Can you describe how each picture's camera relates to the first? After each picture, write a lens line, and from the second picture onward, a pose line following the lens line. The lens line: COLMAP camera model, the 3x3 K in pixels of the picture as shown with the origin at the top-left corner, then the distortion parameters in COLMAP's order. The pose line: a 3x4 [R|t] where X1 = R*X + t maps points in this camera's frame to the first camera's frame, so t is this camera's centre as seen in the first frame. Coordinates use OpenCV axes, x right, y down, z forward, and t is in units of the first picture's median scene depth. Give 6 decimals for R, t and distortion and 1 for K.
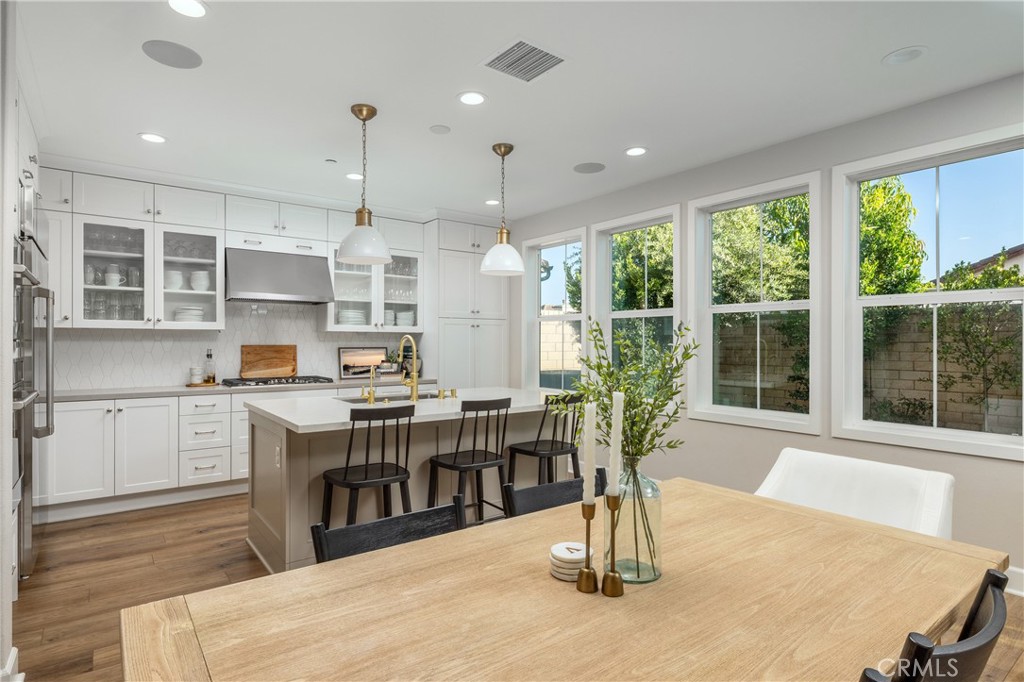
lens RADIAL K [[547.7, 0, 512.0], [0, 547.7, 341.0], [0, 0, 1]] dist [0.000010, 0.000135]
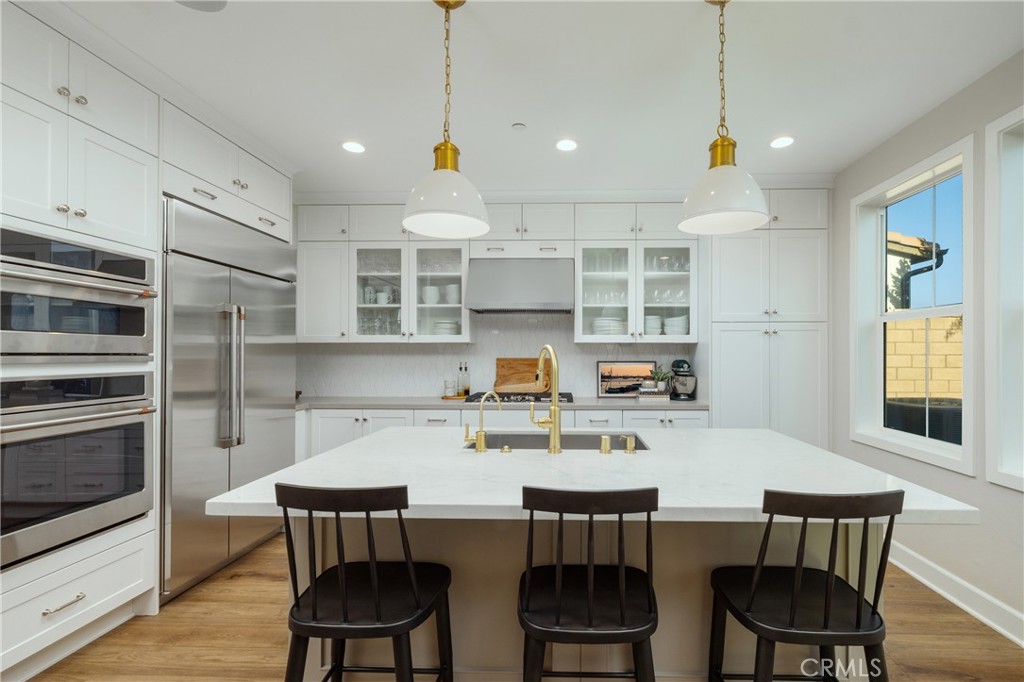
lens RADIAL K [[497.3, 0, 512.0], [0, 497.3, 341.0], [0, 0, 1]] dist [0.013218, 0.000402]
pose [[0.785837, -0.017780, -0.618178, 0.076206], [0.001386, 0.999635, -0.026990, 0.000921], [0.618432, 0.020353, 0.785574, 0.318103]]
